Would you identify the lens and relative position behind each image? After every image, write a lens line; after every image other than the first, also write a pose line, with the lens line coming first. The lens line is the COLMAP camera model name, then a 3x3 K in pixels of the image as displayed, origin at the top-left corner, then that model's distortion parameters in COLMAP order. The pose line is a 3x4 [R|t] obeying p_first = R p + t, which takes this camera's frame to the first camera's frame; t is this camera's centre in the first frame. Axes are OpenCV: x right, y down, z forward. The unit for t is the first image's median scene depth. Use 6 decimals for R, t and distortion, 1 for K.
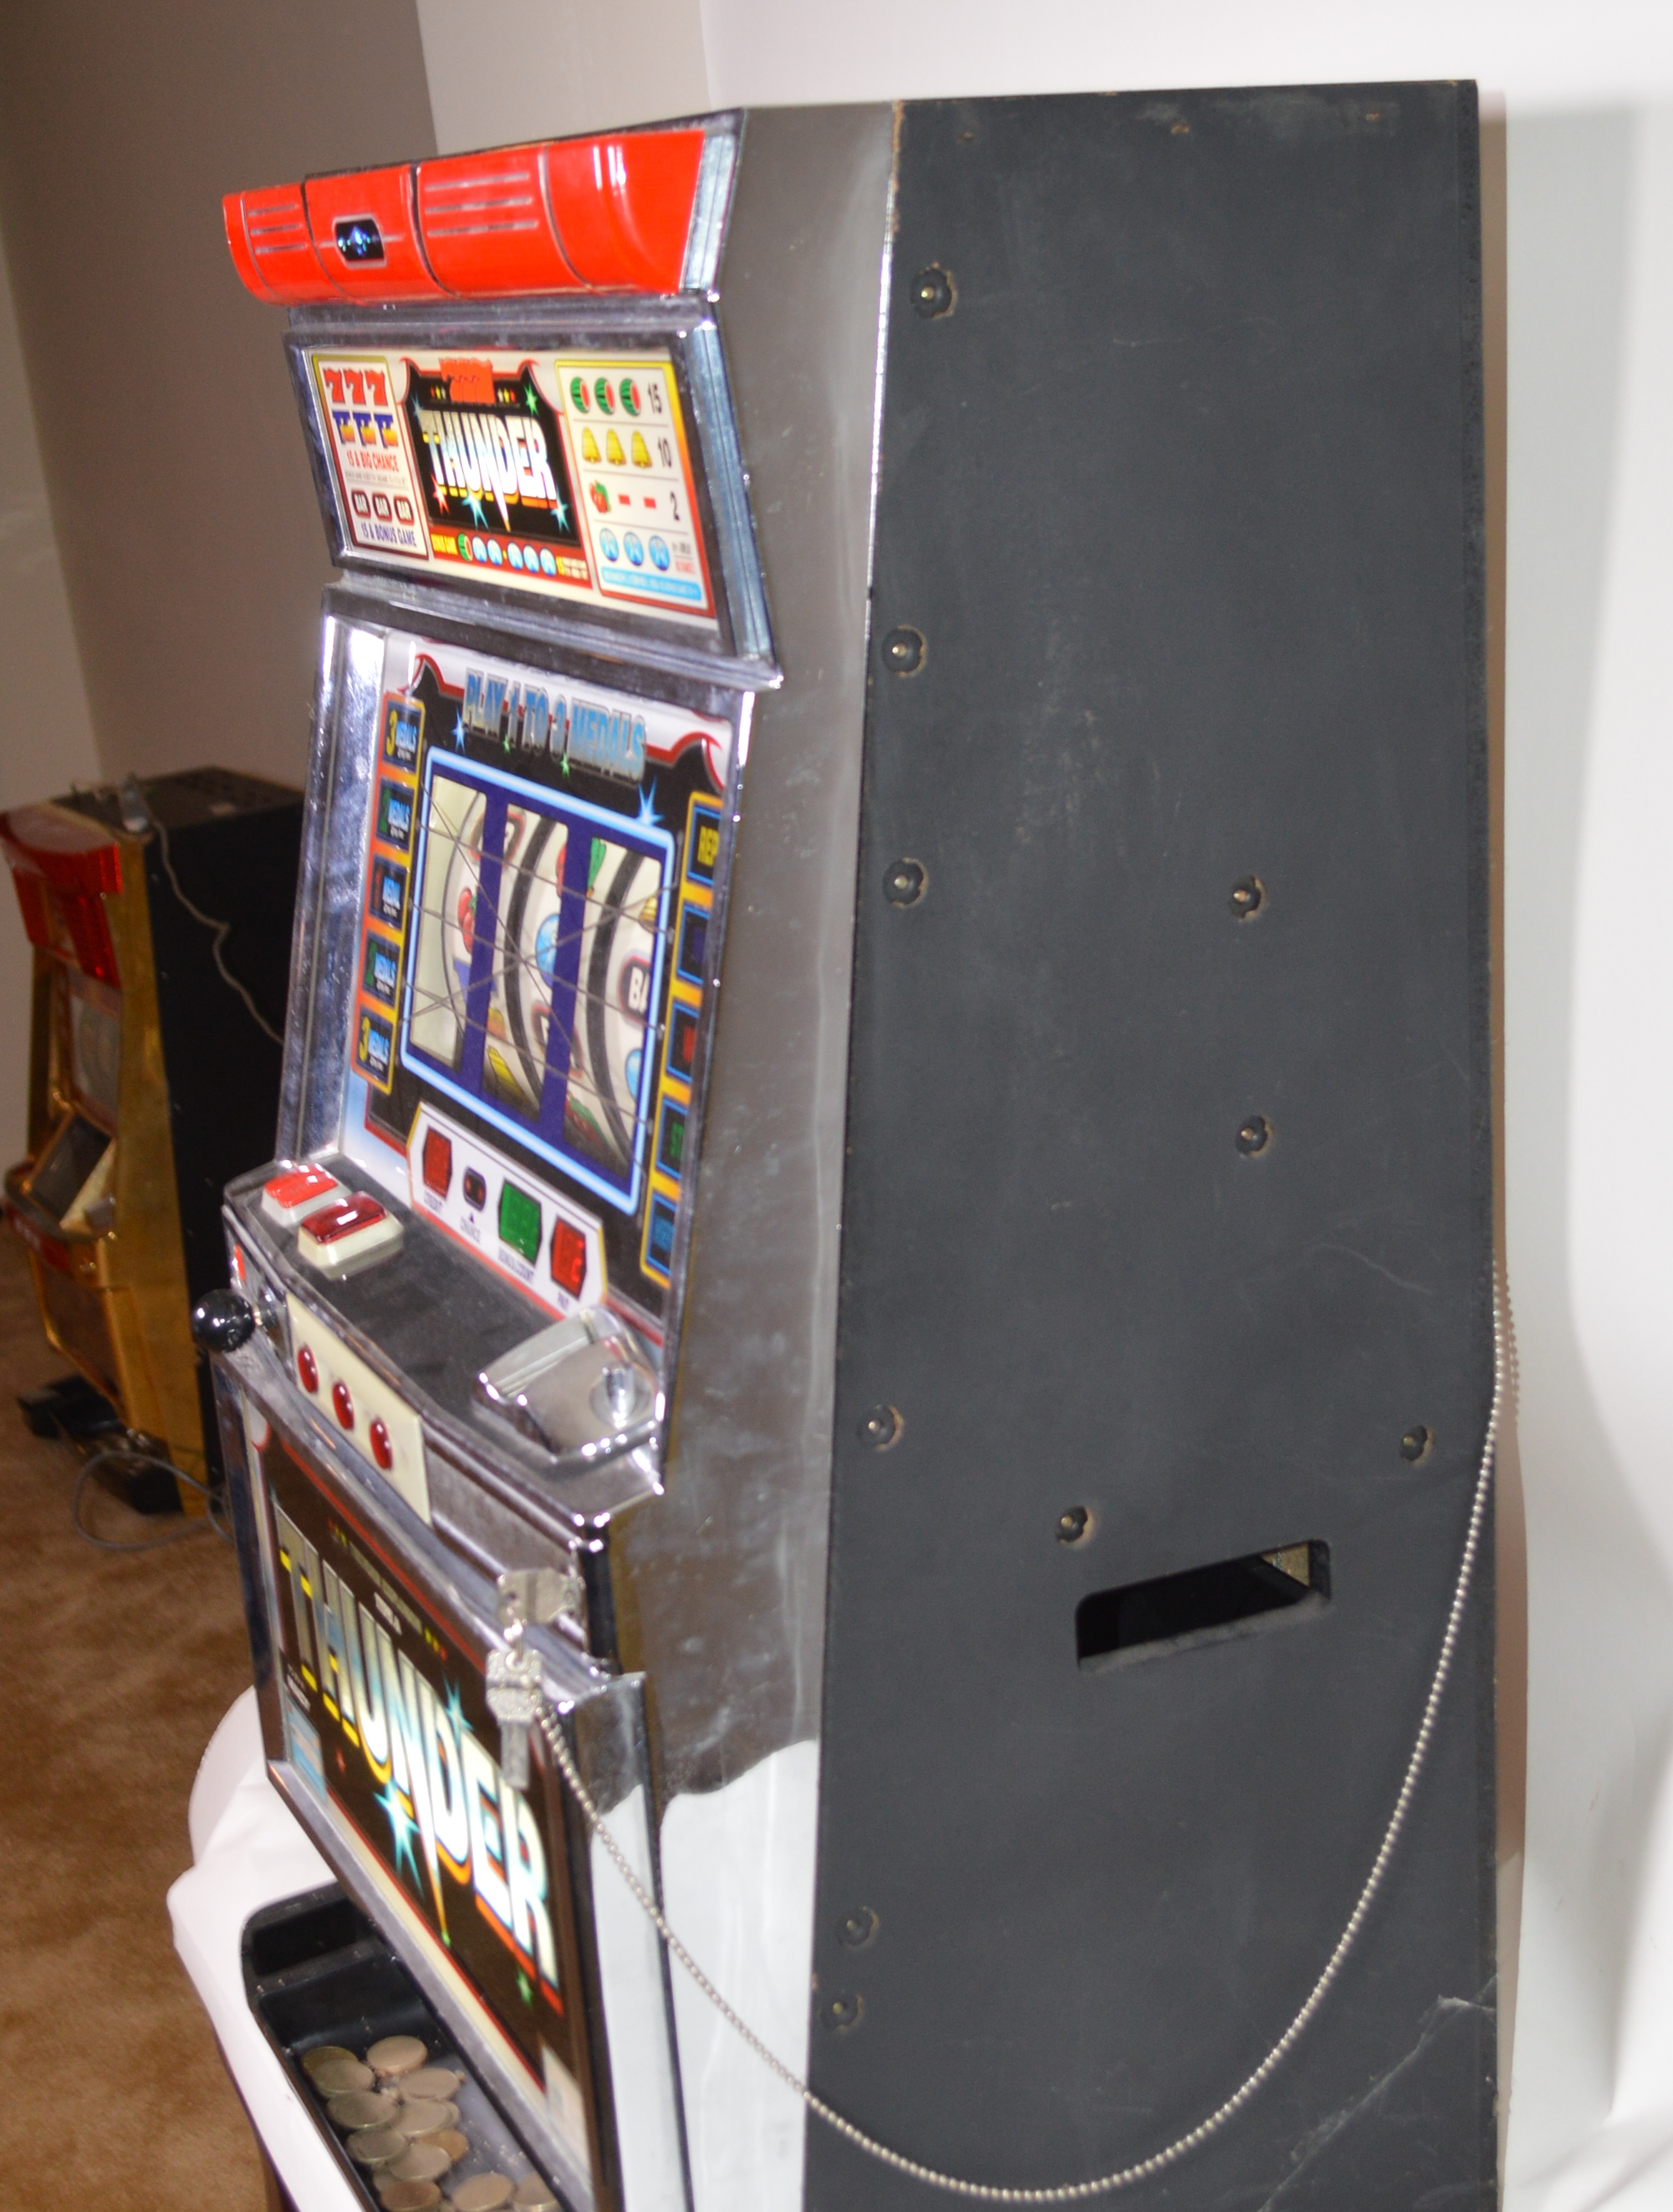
lens RADIAL K [[3315.4, 0, 836.5], [0, 3315.4, 1106.0], [0, 0, 1]] dist [0.024075, 0.022432]
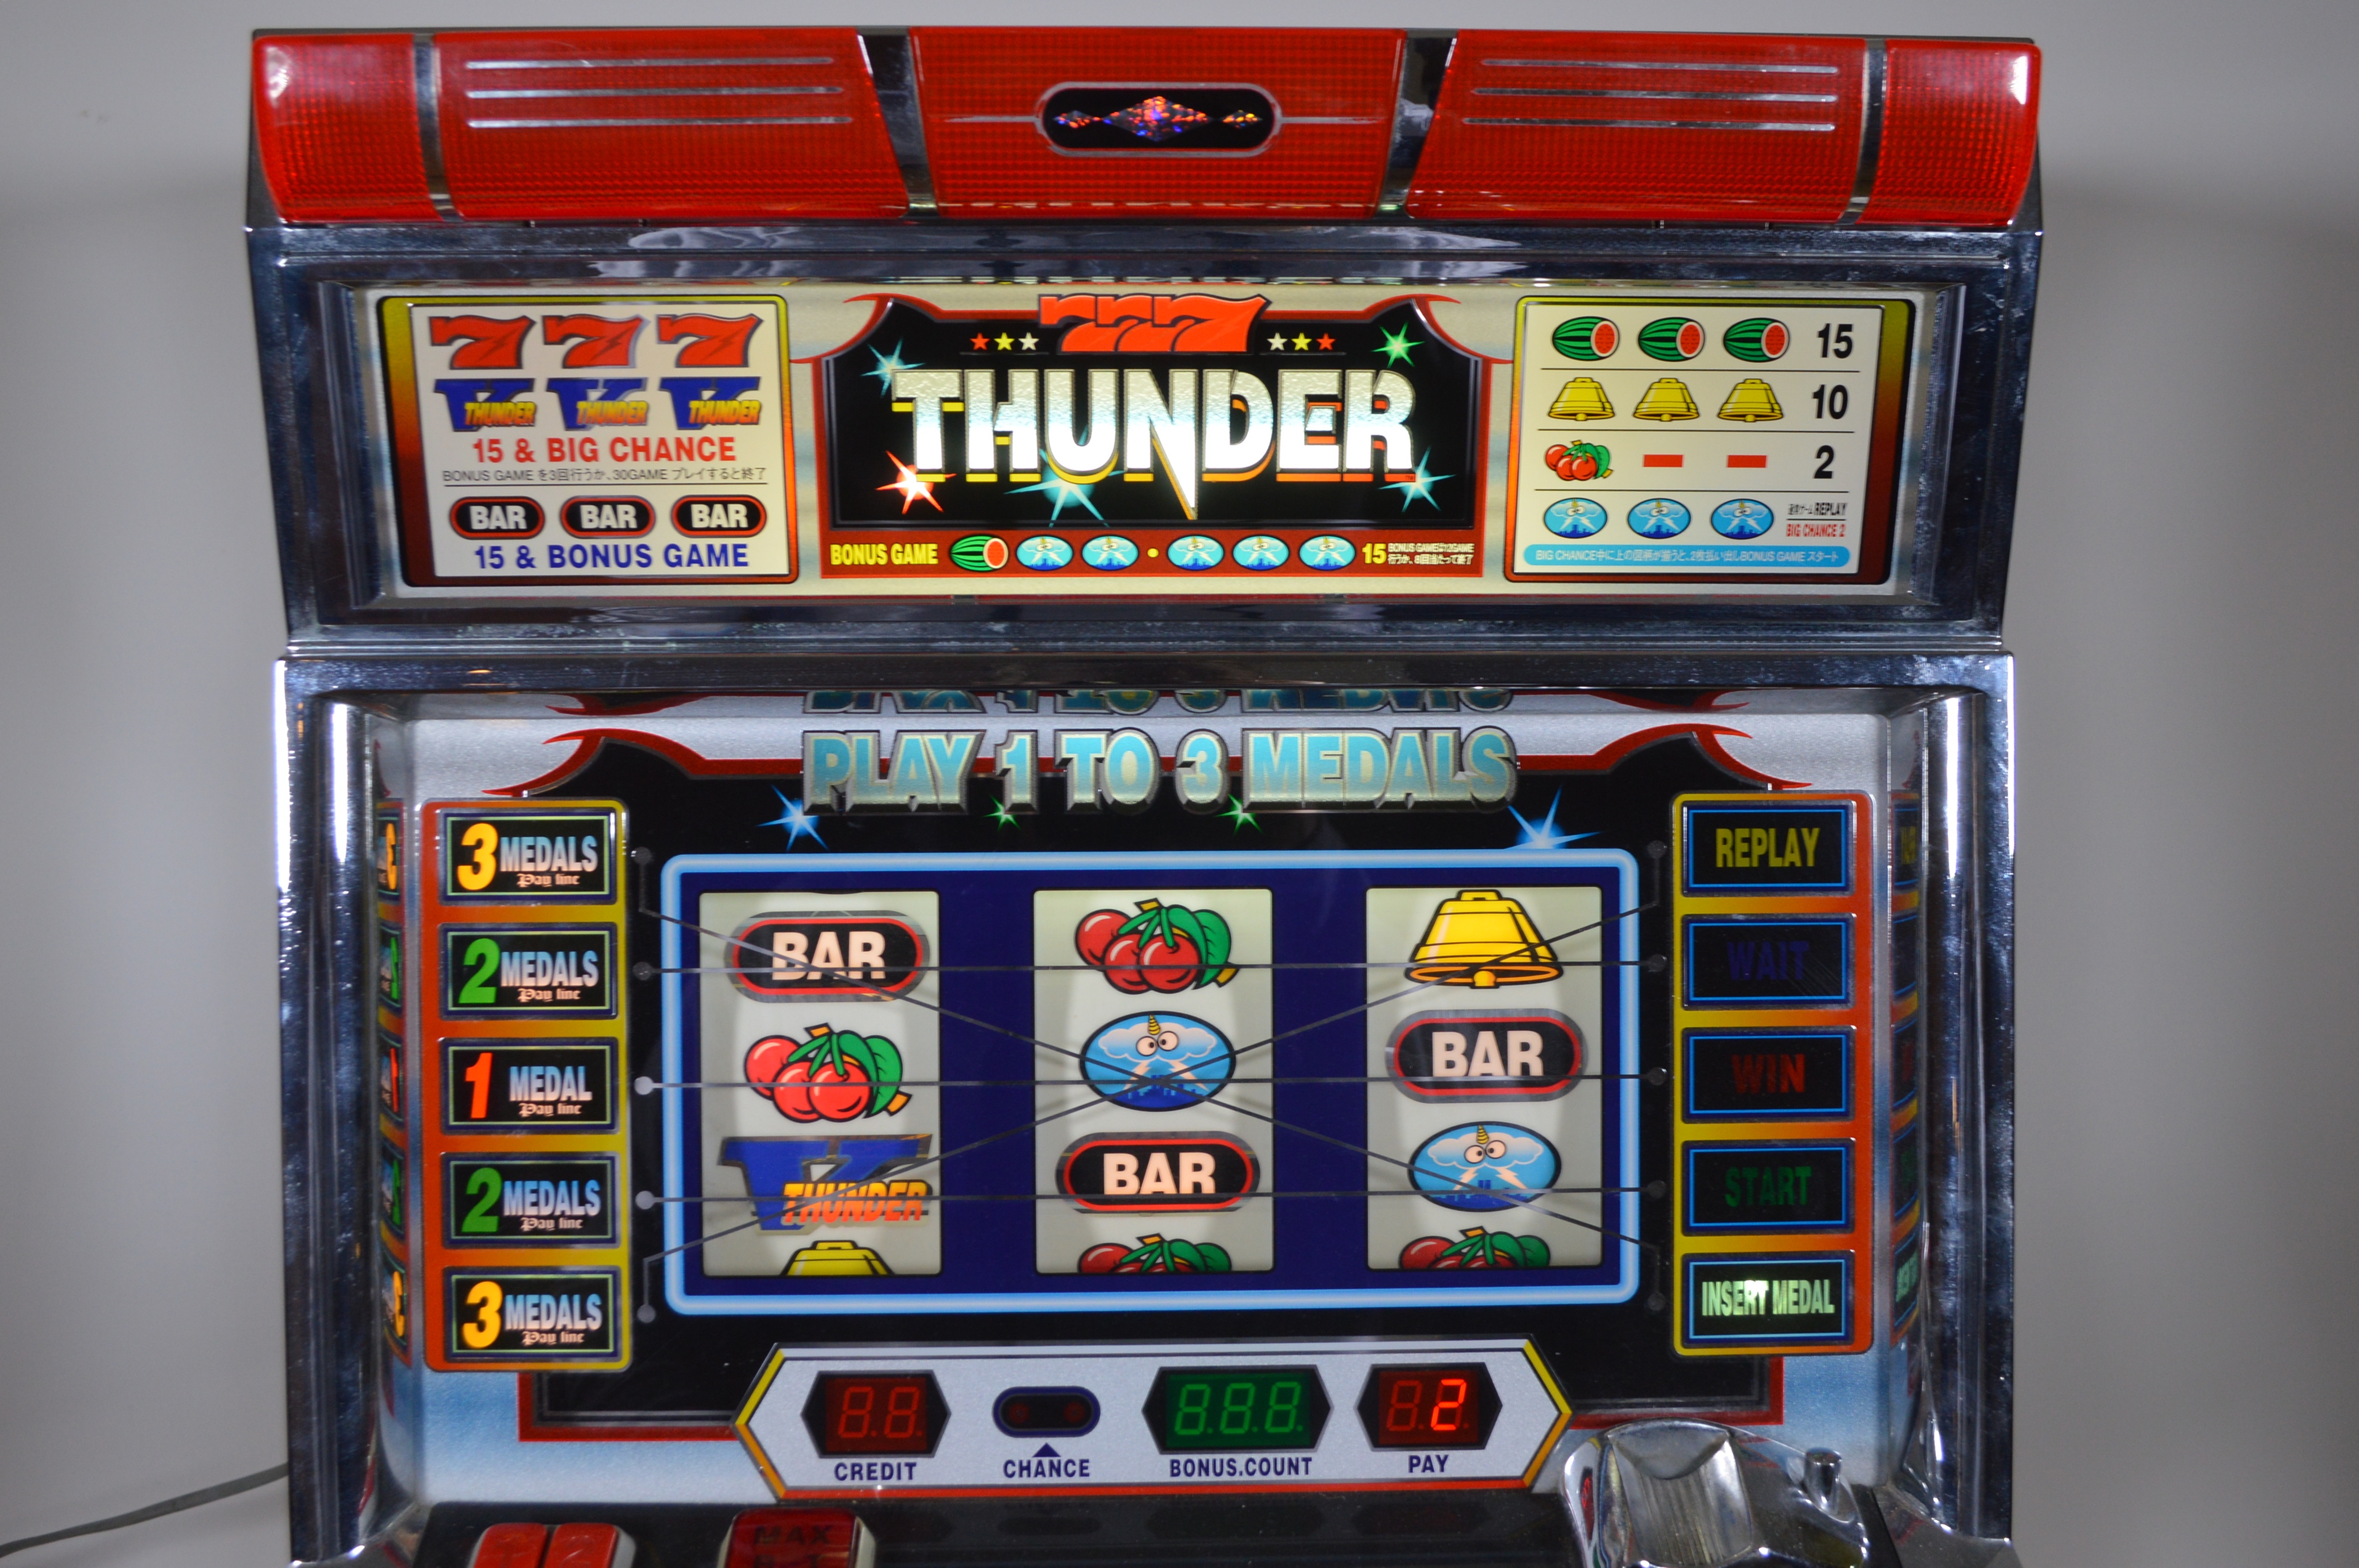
lens RADIAL K [[2192.1, 0, 1182.9], [0, 2192.1, 713.4], [0, 0, 1]] dist [-0.077723, 0.004433]
pose [[0.388163, -0.088342, 0.917347, -0.598821], [0.207208, 0.978275, 0.006532, -0.140955], [-0.897995, 0.187546, 0.398035, 0.855283]]
